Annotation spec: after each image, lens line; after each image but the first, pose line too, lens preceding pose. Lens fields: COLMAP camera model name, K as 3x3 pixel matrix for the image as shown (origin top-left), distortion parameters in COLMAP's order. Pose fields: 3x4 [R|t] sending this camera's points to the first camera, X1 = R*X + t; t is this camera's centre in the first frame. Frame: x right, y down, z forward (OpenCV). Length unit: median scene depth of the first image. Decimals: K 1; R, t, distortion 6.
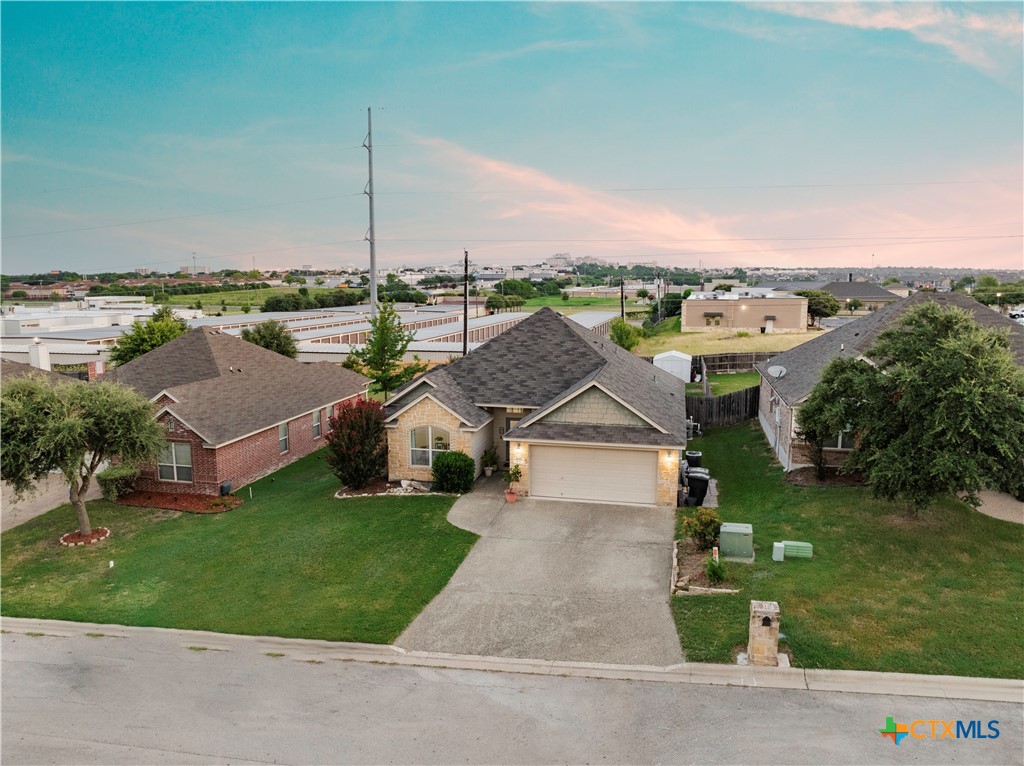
lens RADIAL K [[721.9, 0, 512.0], [0, 721.9, 383.0], [0, 0, 1]] dist [-0.041938, 0.006482]
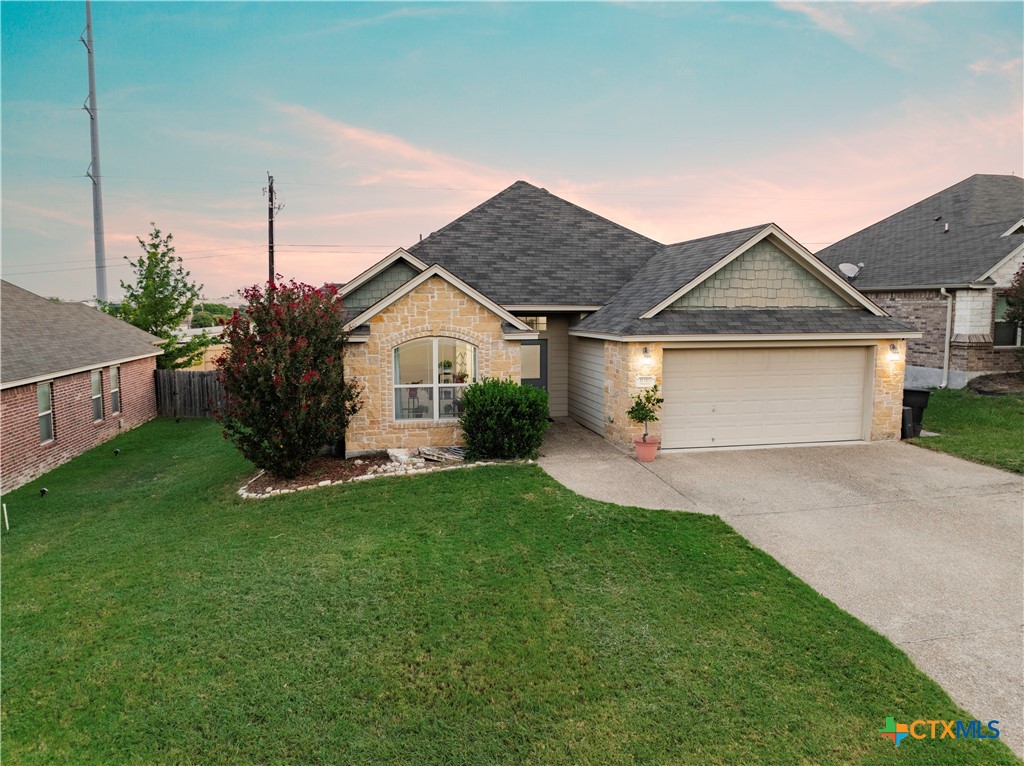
lens RADIAL K [[721.9, 0, 512.0], [0, 721.9, 383.0], [0, 0, 1]] dist [-0.041938, 0.006482]
pose [[0.912641, -0.043487, 0.406443, -0.283186], [0.062344, 0.997500, -0.033264, 0.116783], [-0.403981, 0.055698, 0.913070, 0.545504]]
